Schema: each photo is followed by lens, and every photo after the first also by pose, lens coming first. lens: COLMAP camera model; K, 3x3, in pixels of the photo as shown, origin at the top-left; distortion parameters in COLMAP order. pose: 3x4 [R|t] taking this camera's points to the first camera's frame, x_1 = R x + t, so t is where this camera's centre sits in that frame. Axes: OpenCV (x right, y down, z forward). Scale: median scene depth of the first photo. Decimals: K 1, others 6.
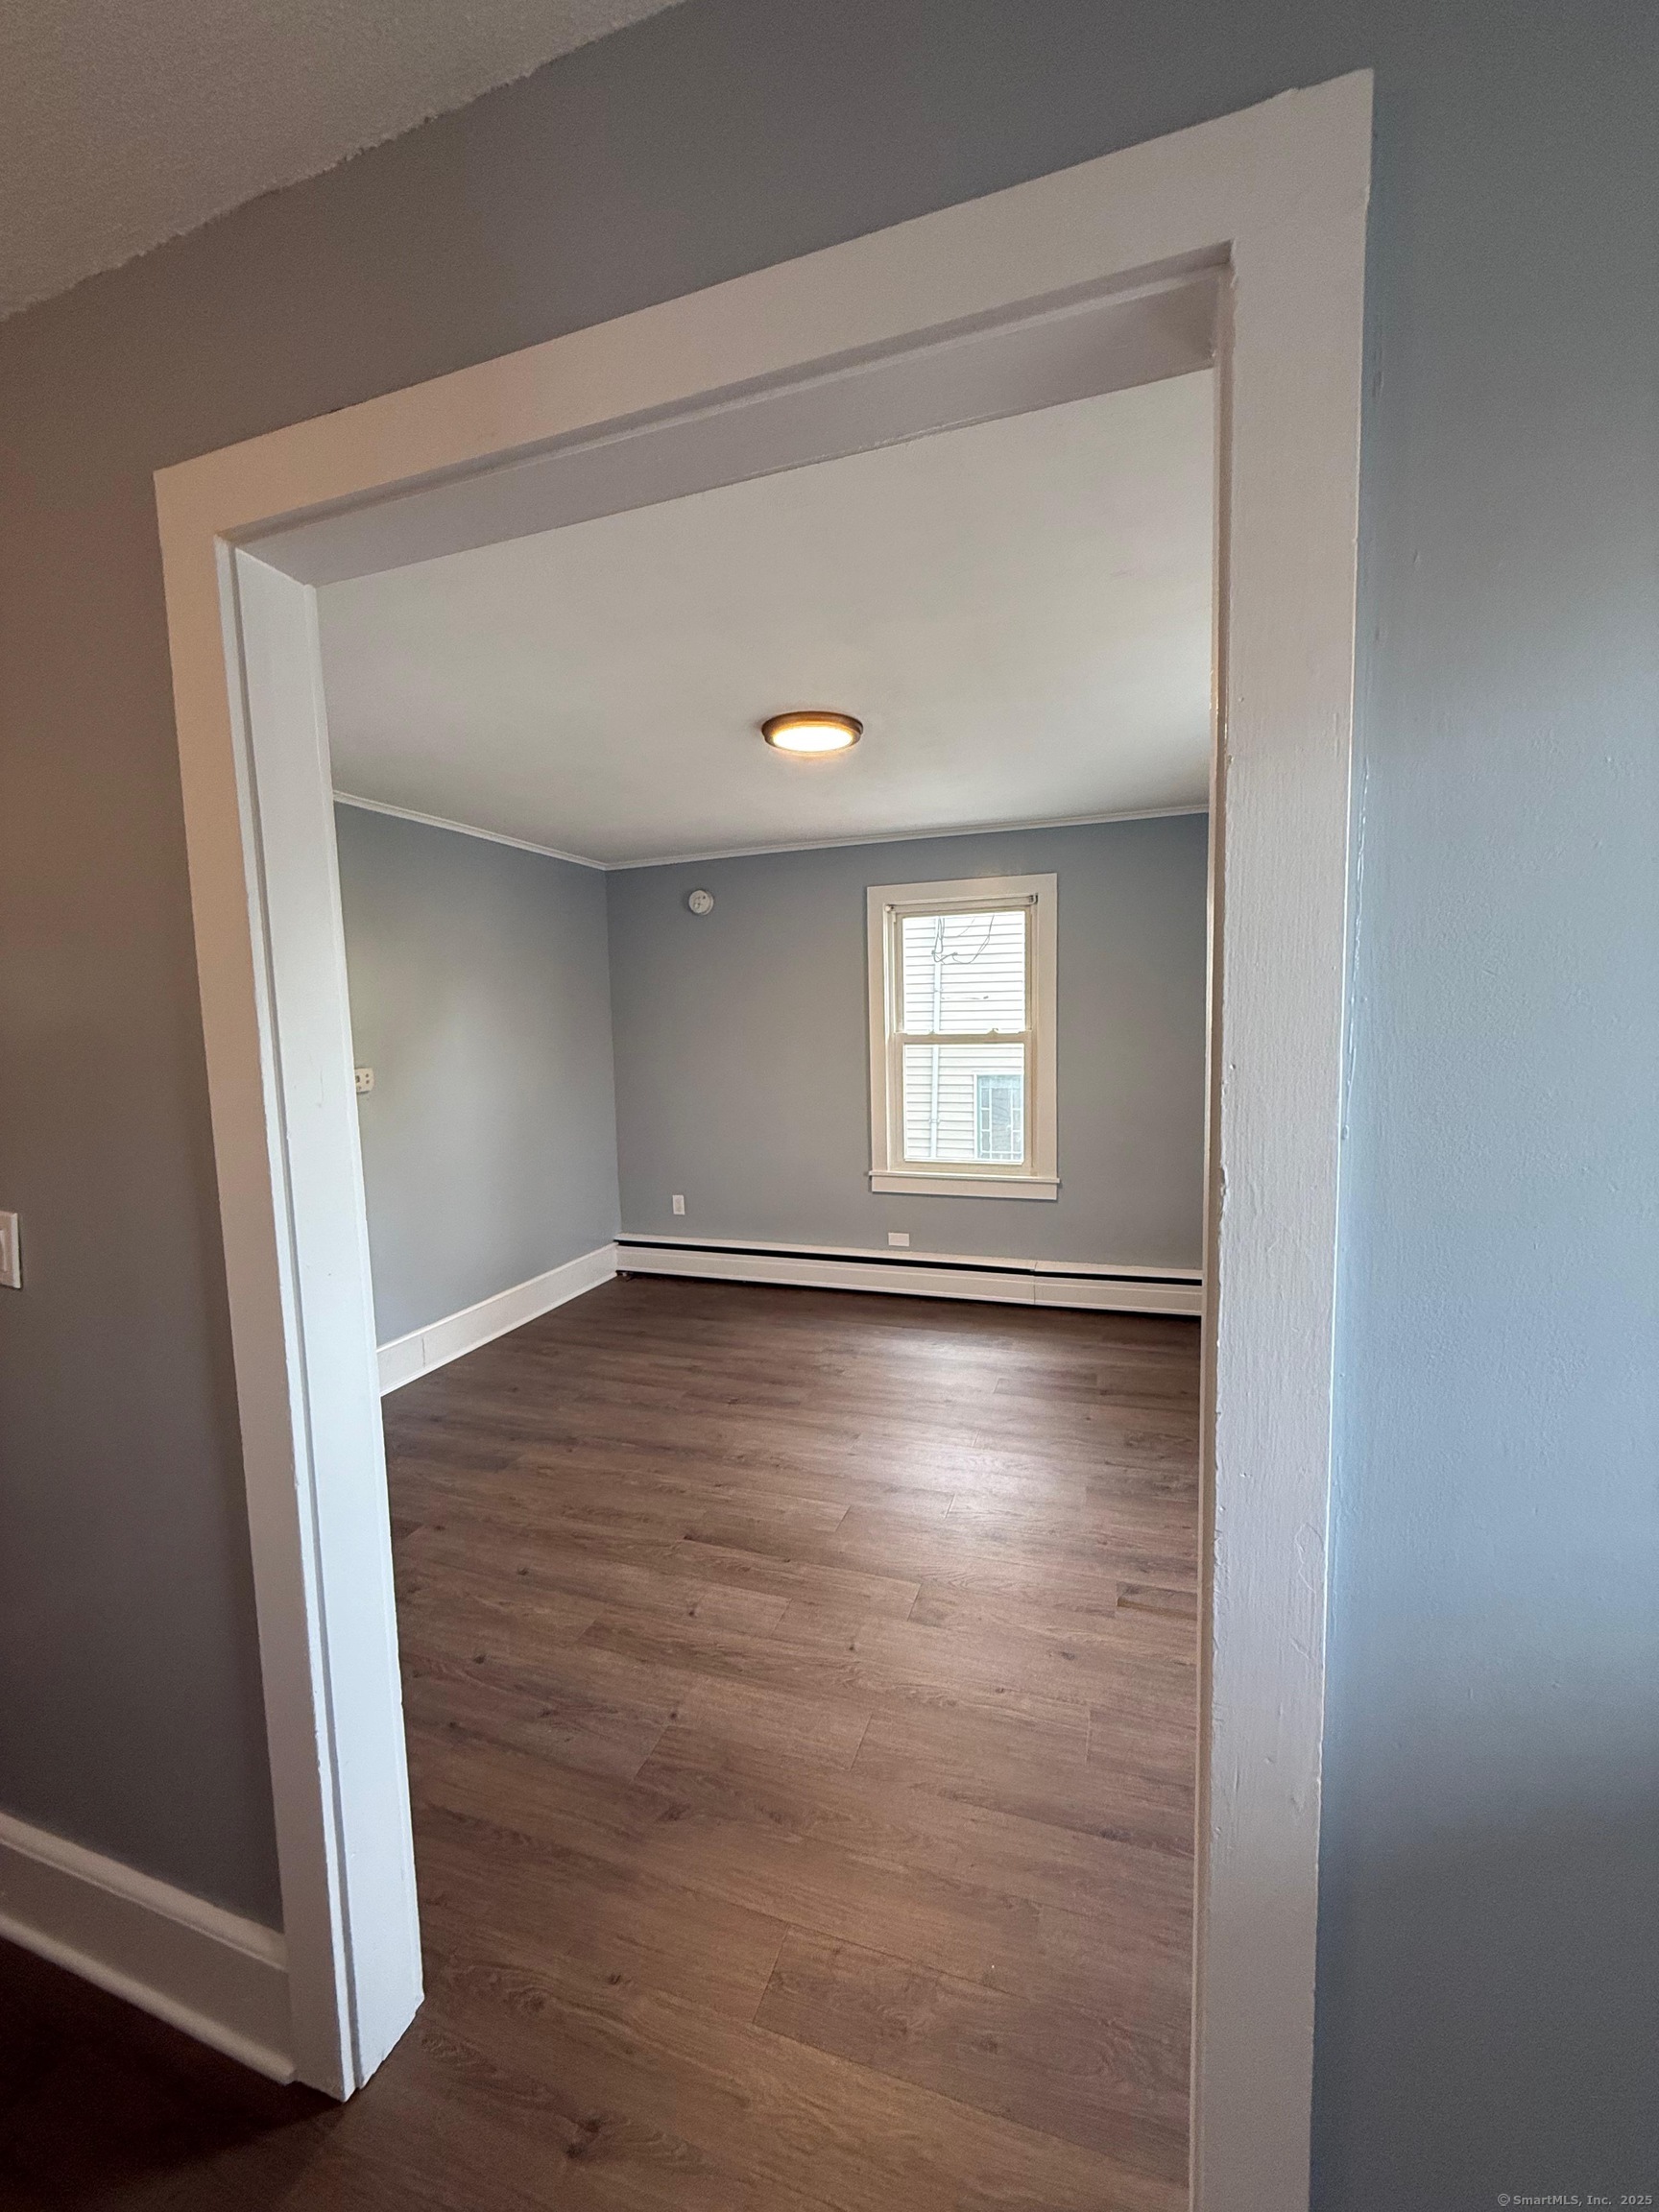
lens RADIAL K [[882.9, 0, 824.2], [0, 882.9, 1106.3], [0, 0, 1]] dist [0.003253, 0.000019]
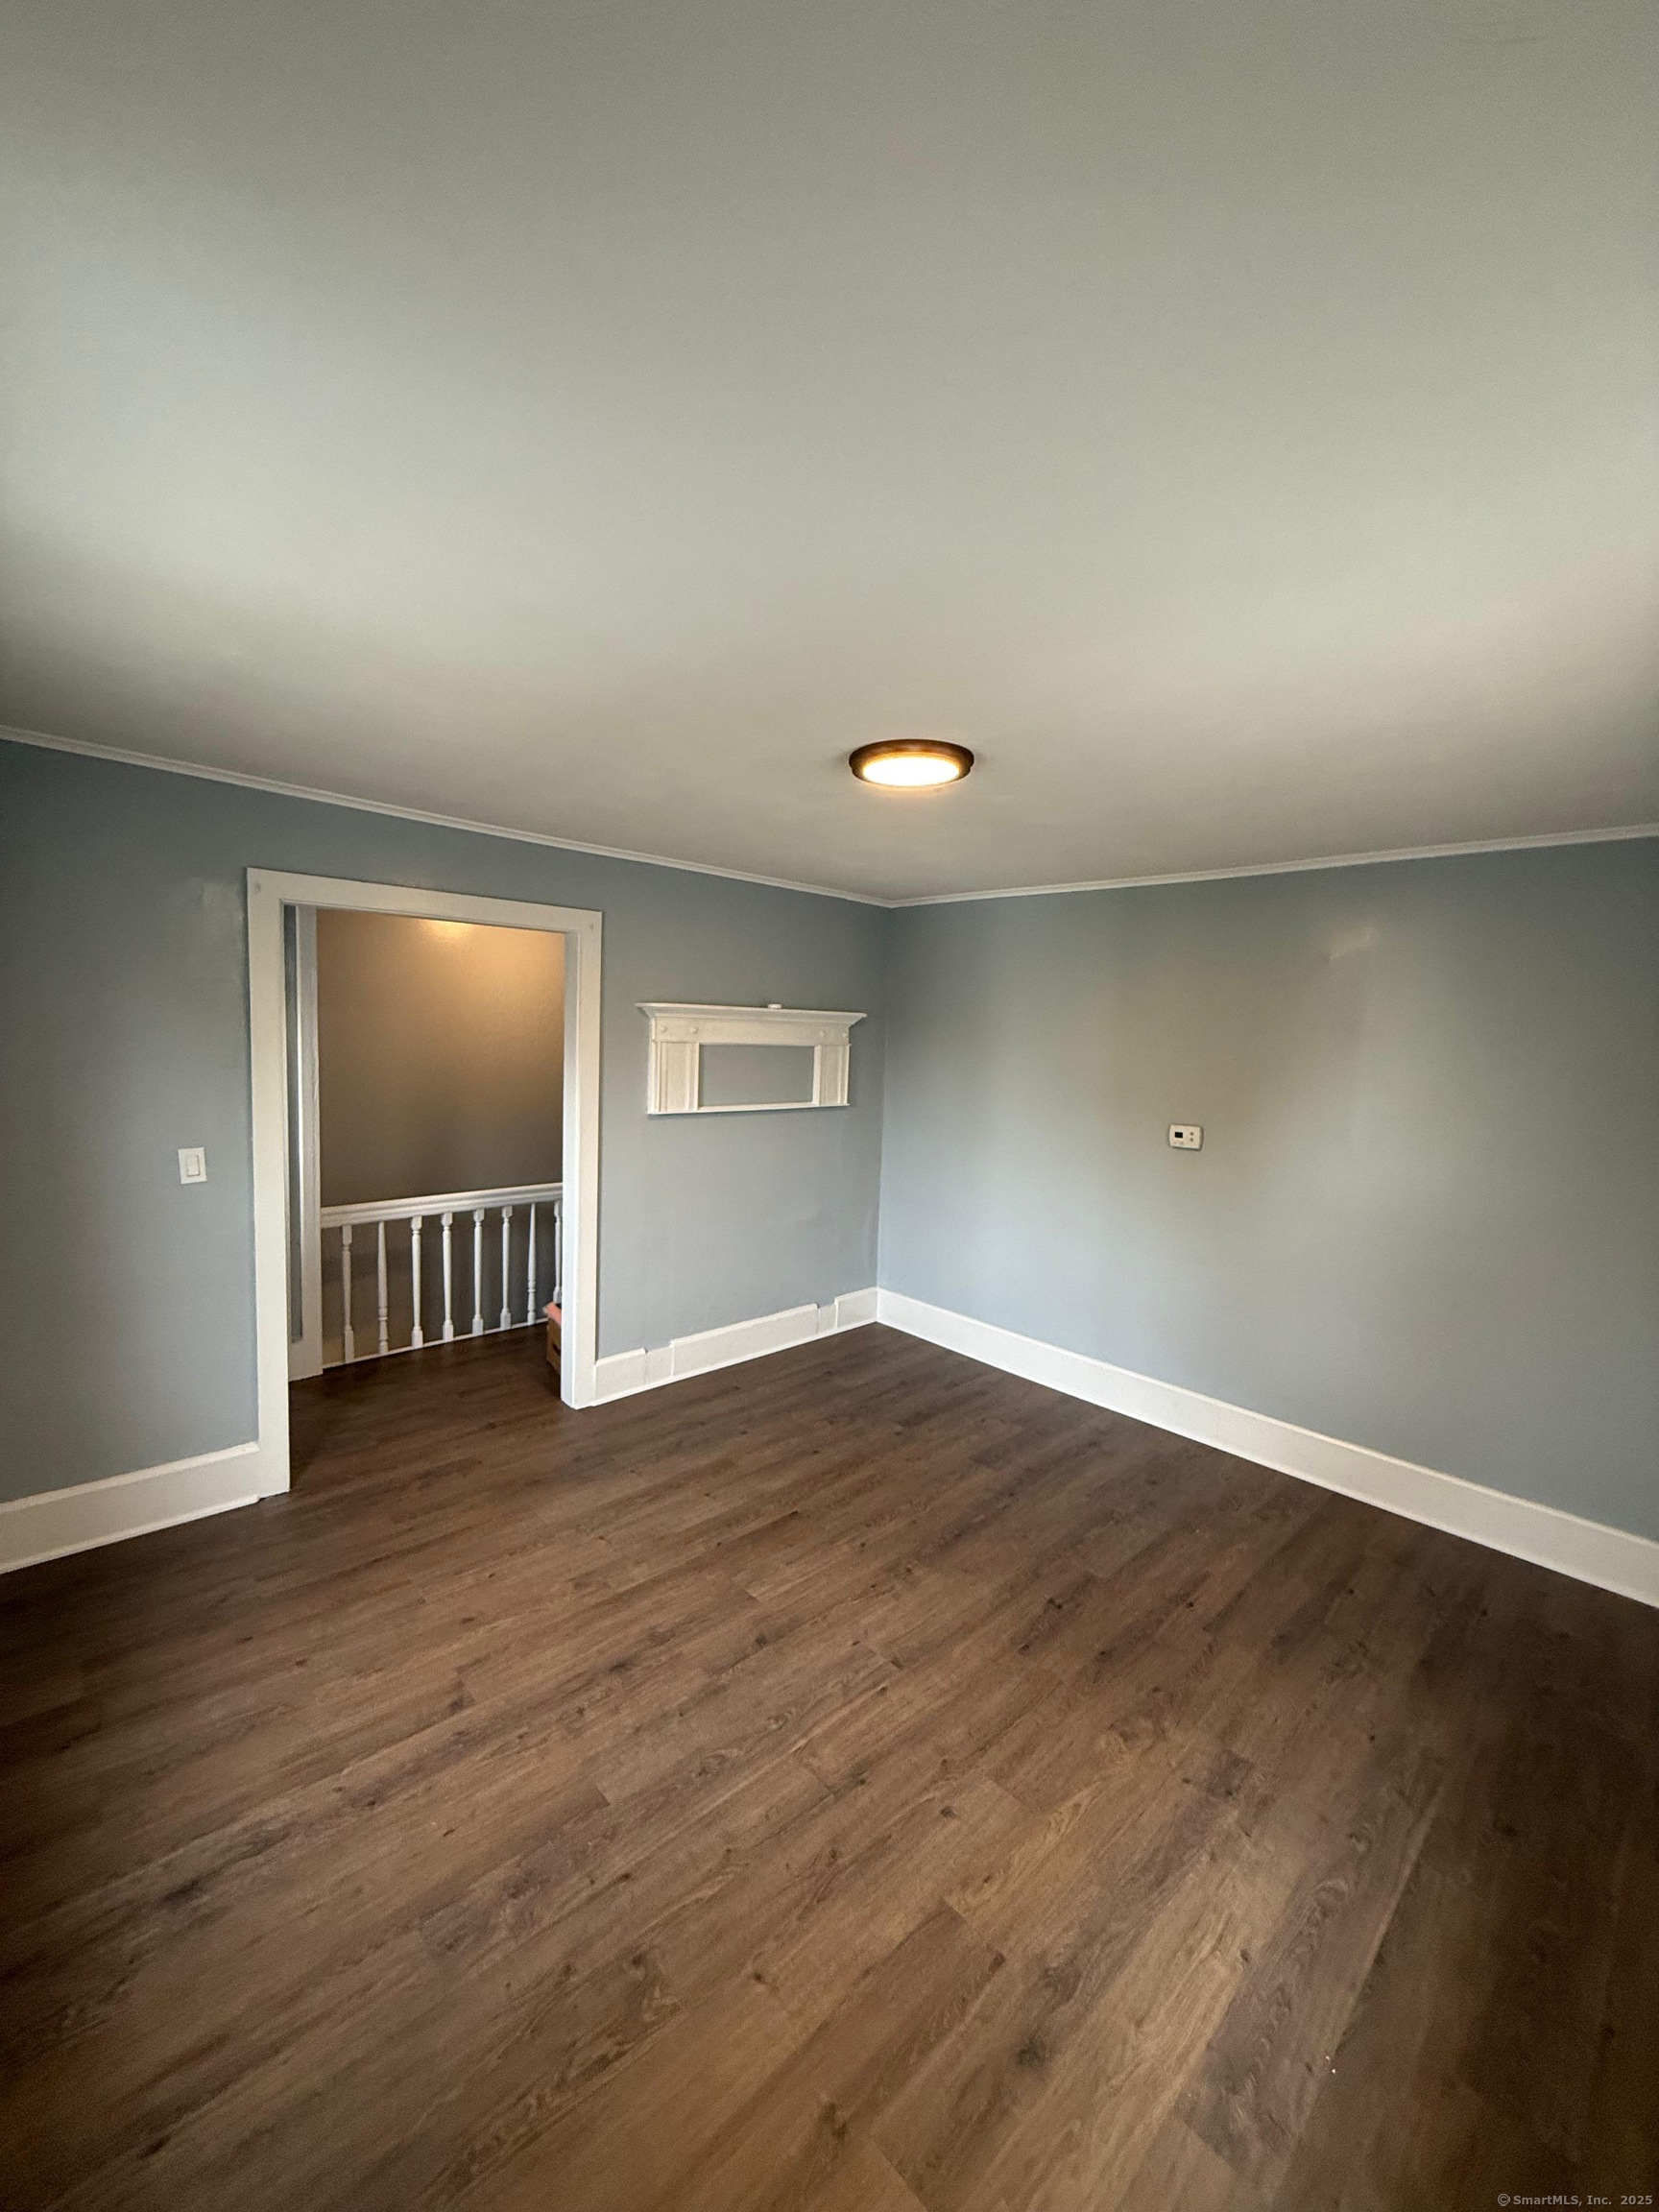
lens RADIAL K [[882.9, 0, 824.2], [0, 882.9, 1106.3], [0, 0, 1]] dist [0.003253, 0.000019]
pose [[-0.457941, 0.083509, -0.885051, 0.688955], [-0.113515, 0.981935, 0.151385, -0.197722], [0.881705, 0.169792, -0.440189, 1.194786]]
